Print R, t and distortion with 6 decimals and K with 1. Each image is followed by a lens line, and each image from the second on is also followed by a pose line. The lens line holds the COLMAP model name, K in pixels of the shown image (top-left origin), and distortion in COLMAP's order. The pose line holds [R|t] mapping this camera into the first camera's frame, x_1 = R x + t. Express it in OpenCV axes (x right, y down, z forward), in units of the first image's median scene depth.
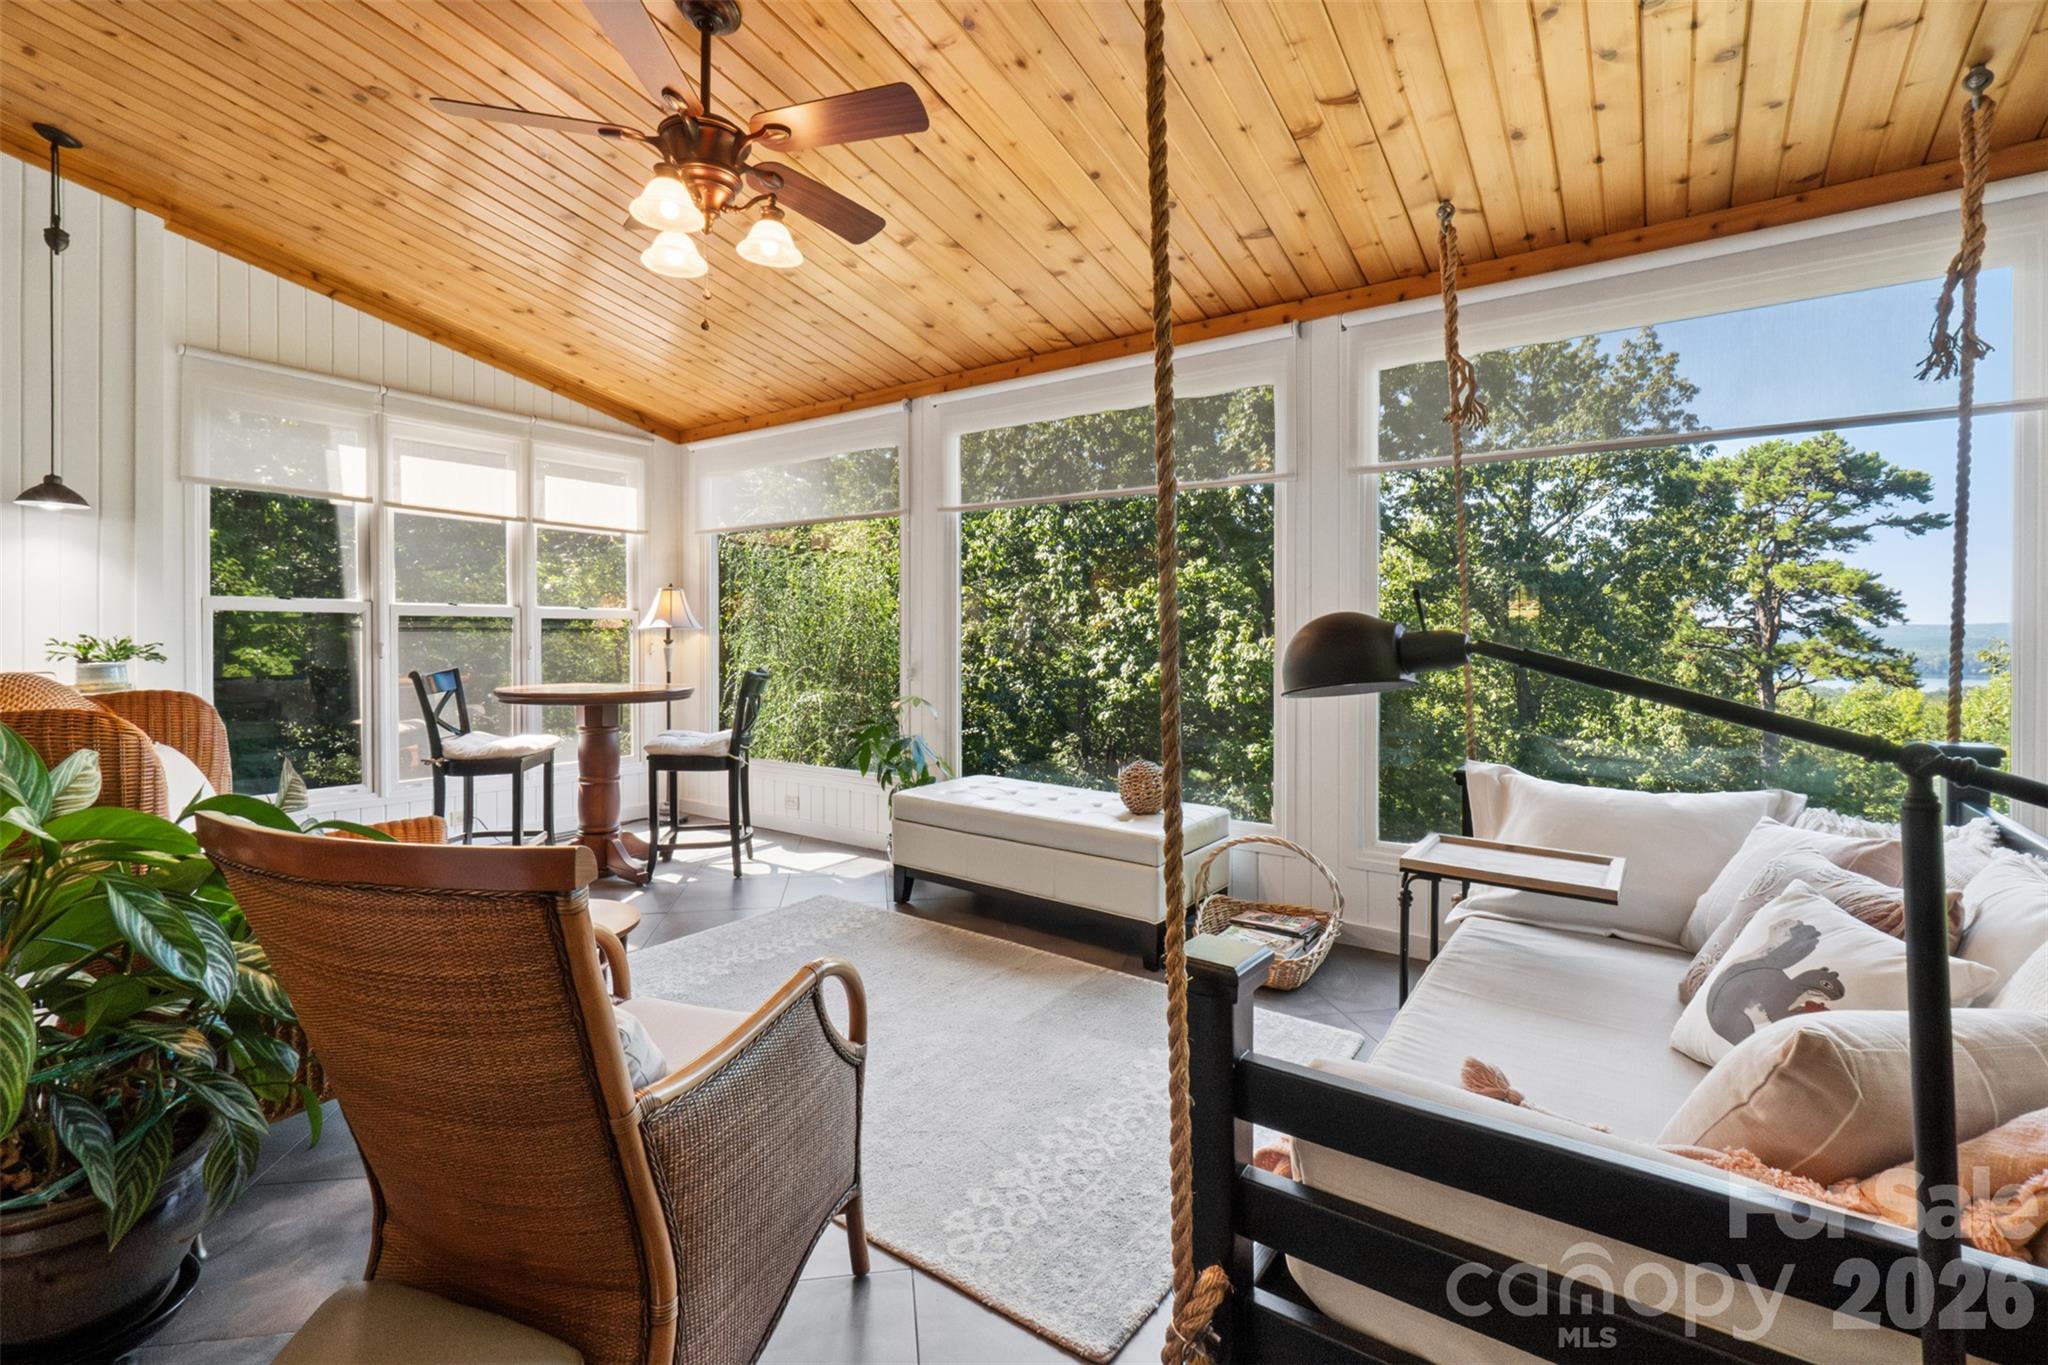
lens RADIAL K [[890.3, 0, 1010.5], [0, 890.3, 644.1], [0, 0, 1]] dist [-0.002676, -0.000675]
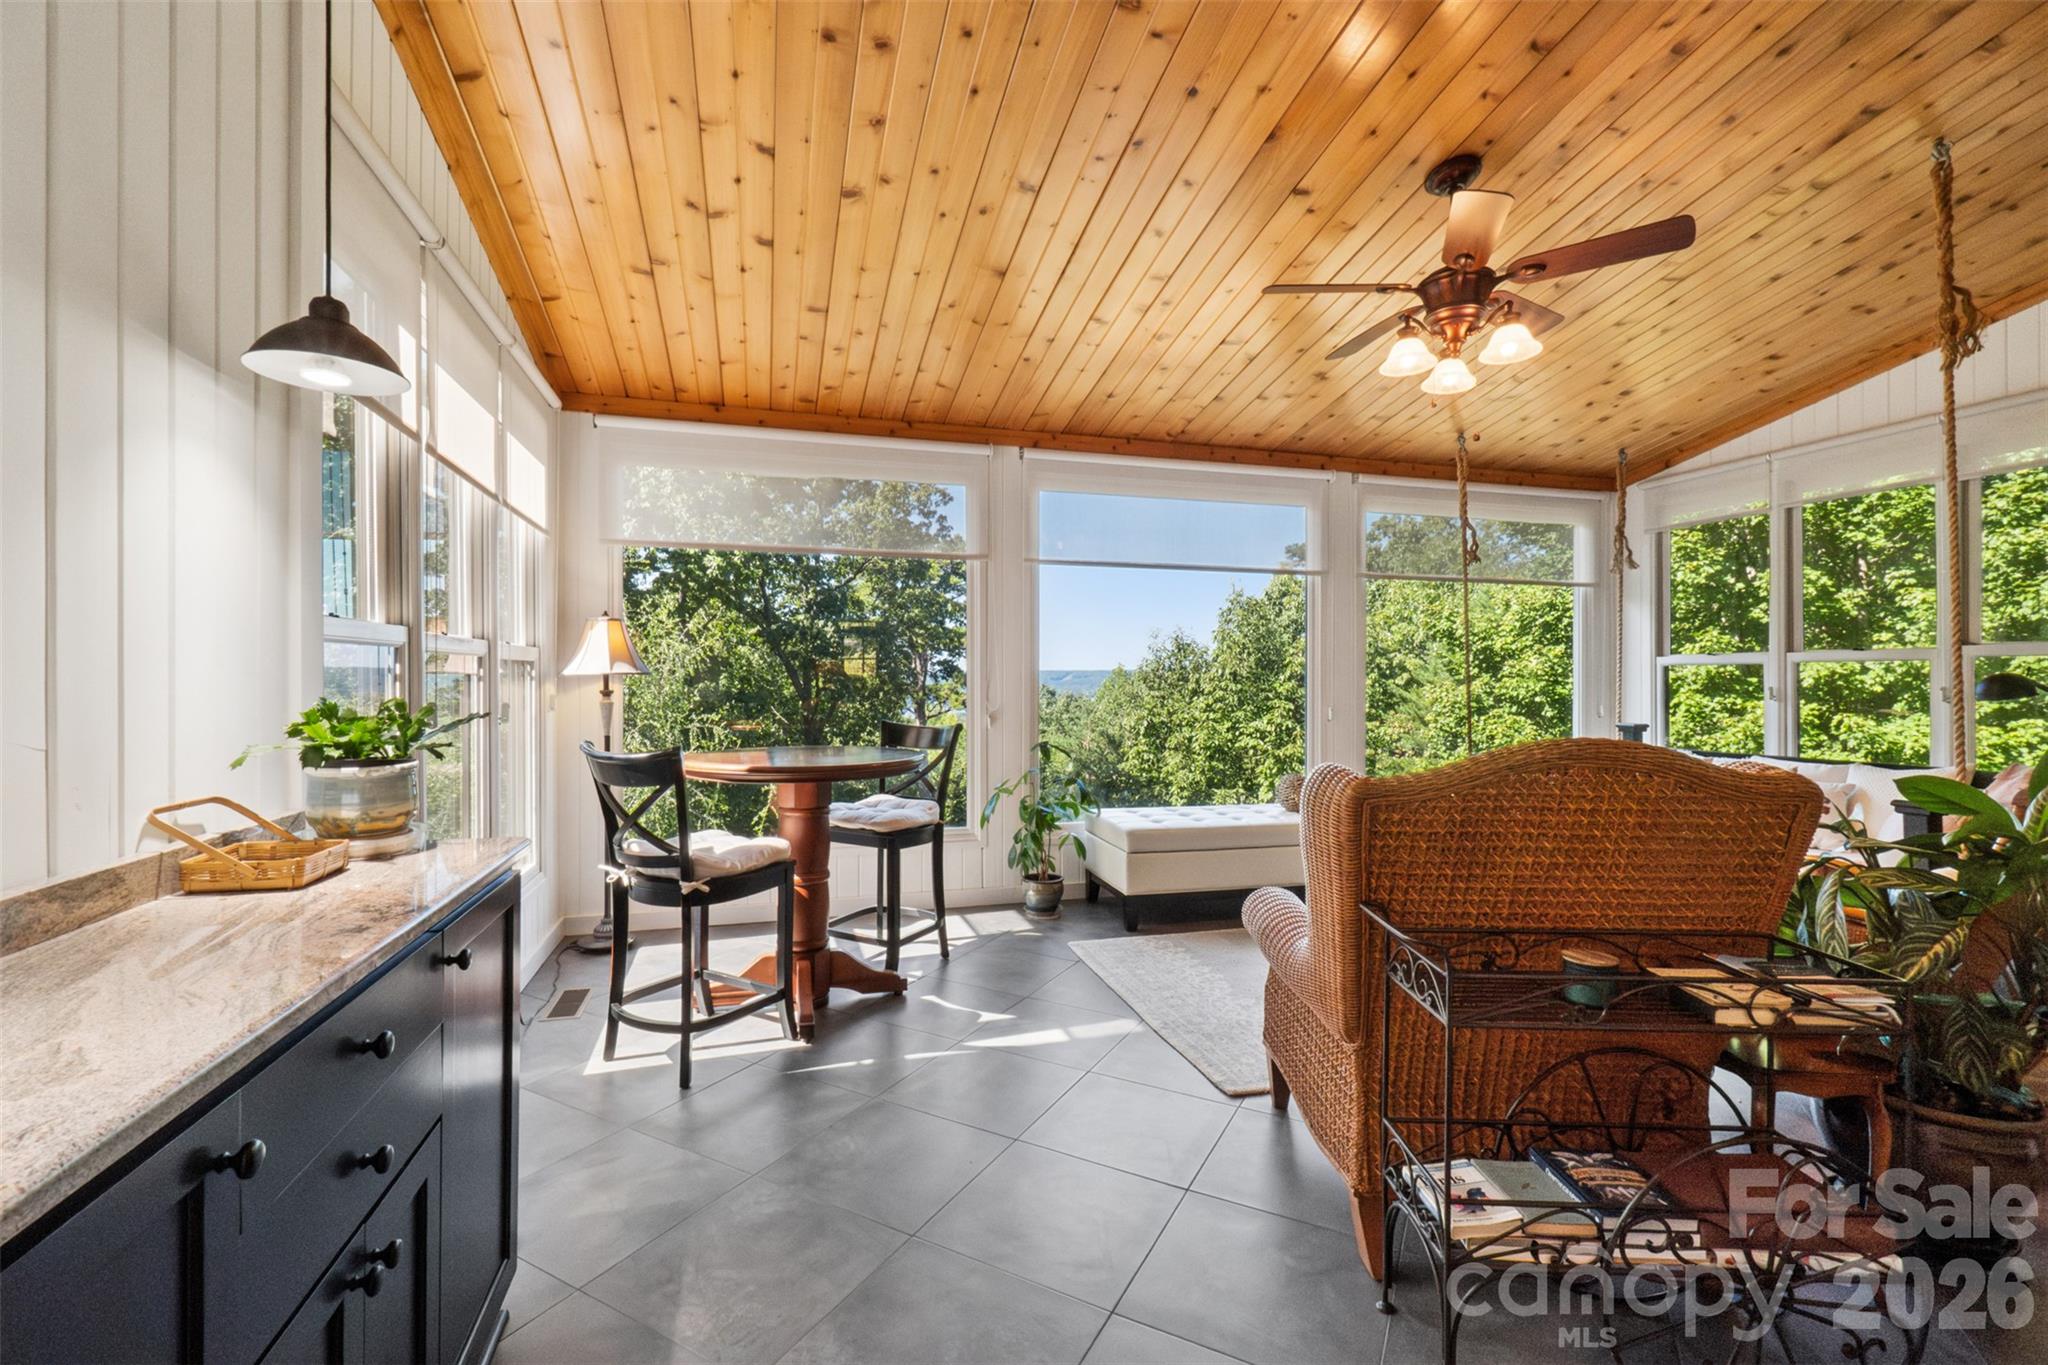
lens RADIAL K [[876.6, 0, 1024.0], [0, 876.6, 682.5], [0, 0, 1]] dist [0.000886, -0.000010]
pose [[0.608739, -0.004366, 0.793358, -0.219404], [0.008046, 0.999967, -0.000671, -0.002377], [-0.793330, 0.006792, 0.608755, 0.094369]]
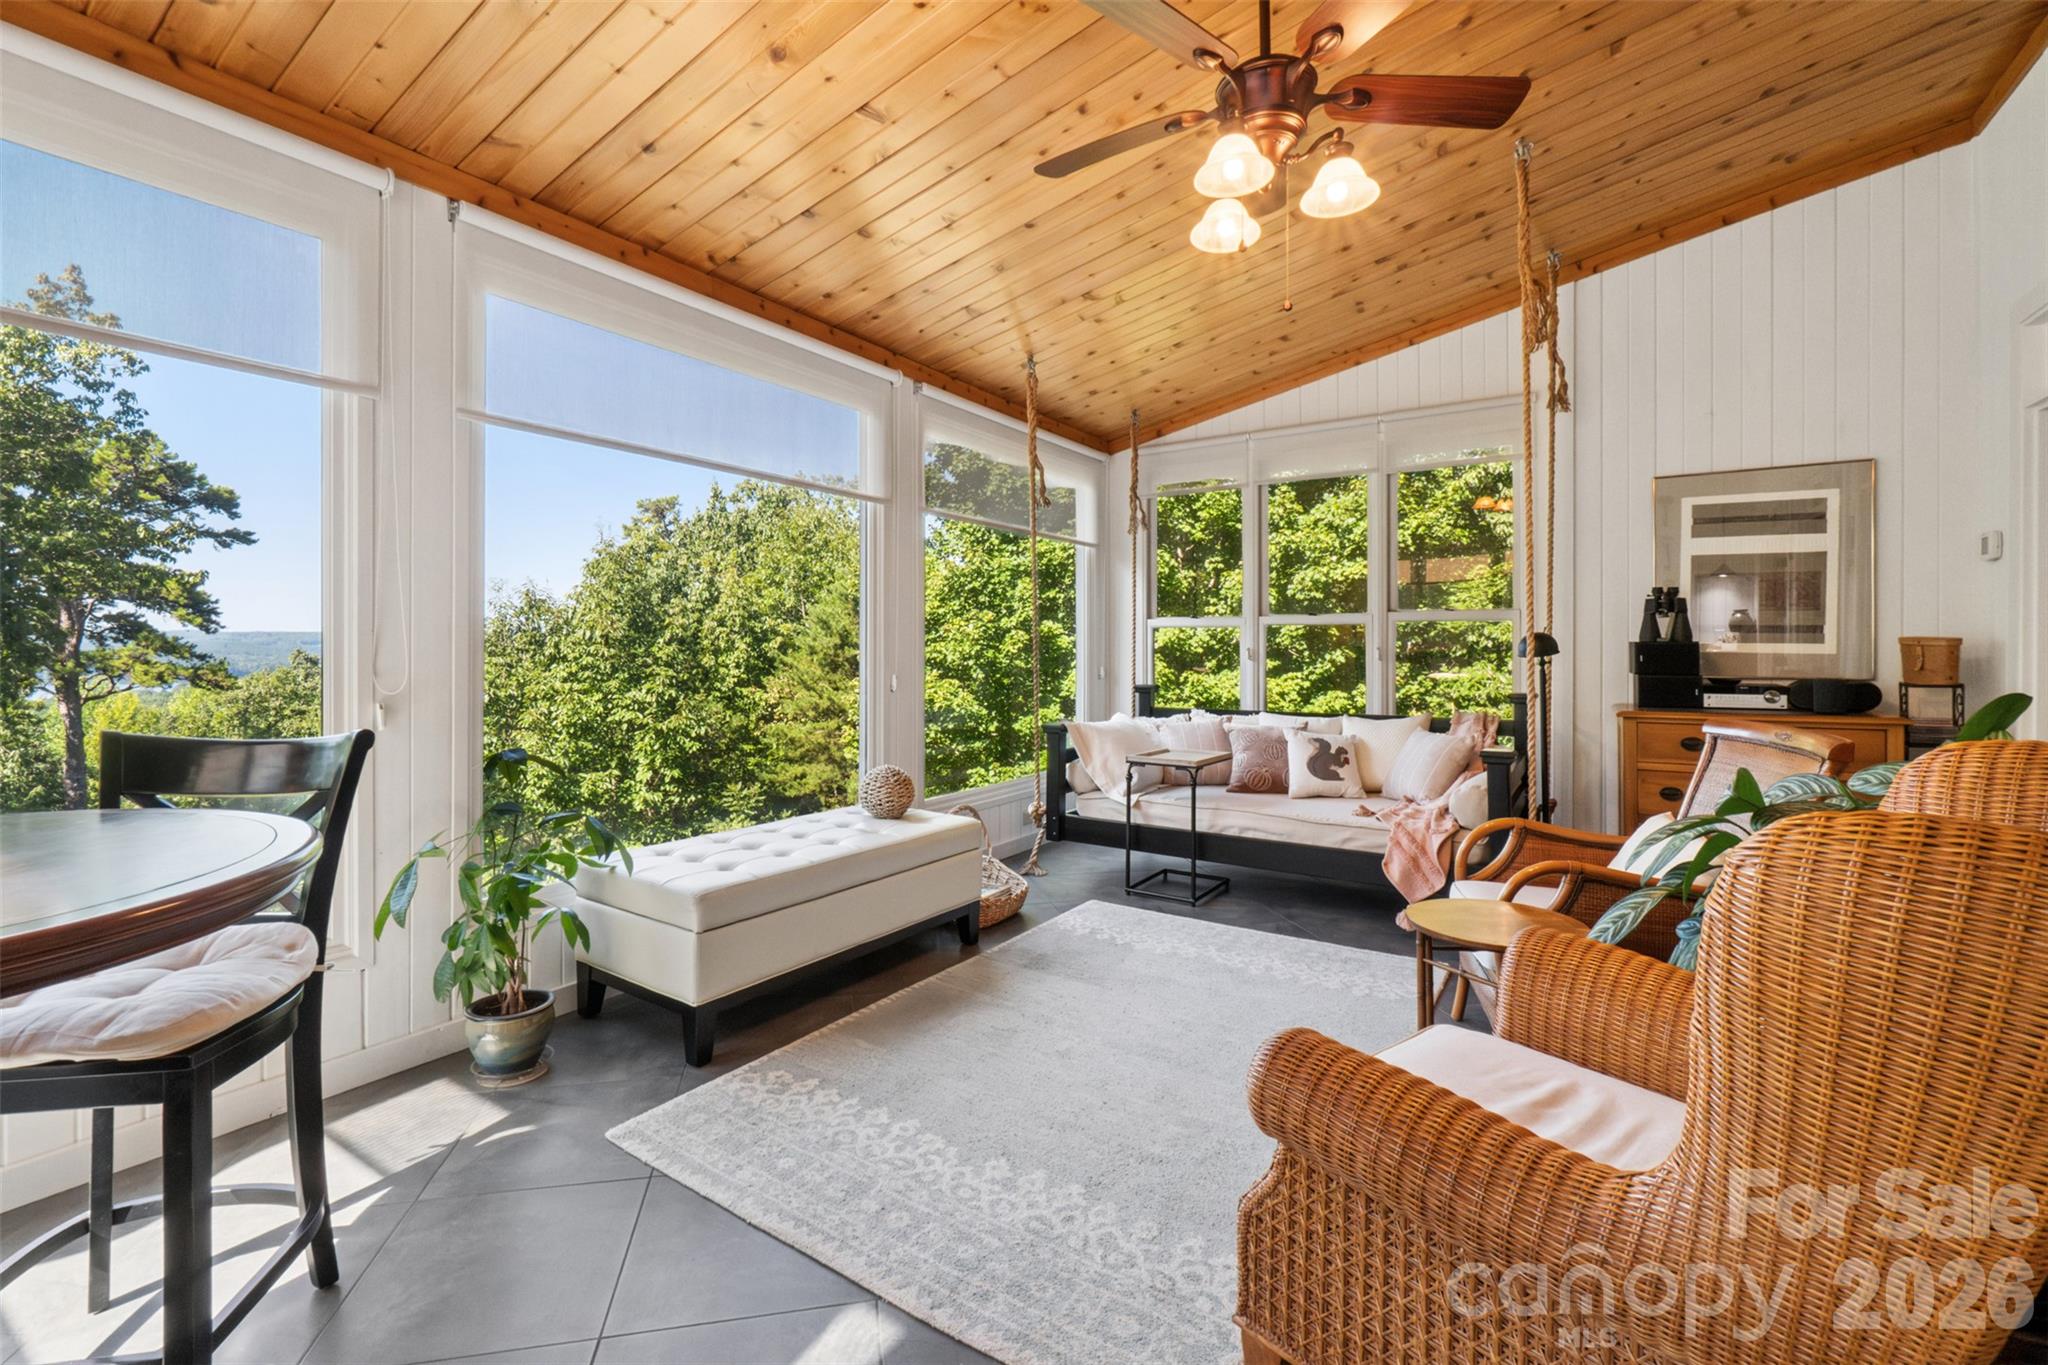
lens RADIAL K [[890.3, 0, 1010.5], [0, 890.3, 644.1], [0, 0, 1]] dist [-0.002676, -0.000675]
pose [[-0.048318, -0.000168, 0.998832, -0.160028], [0.006484, 0.999979, 0.000482, -0.001290], [-0.998811, 0.006499, -0.048315, 0.169261]]
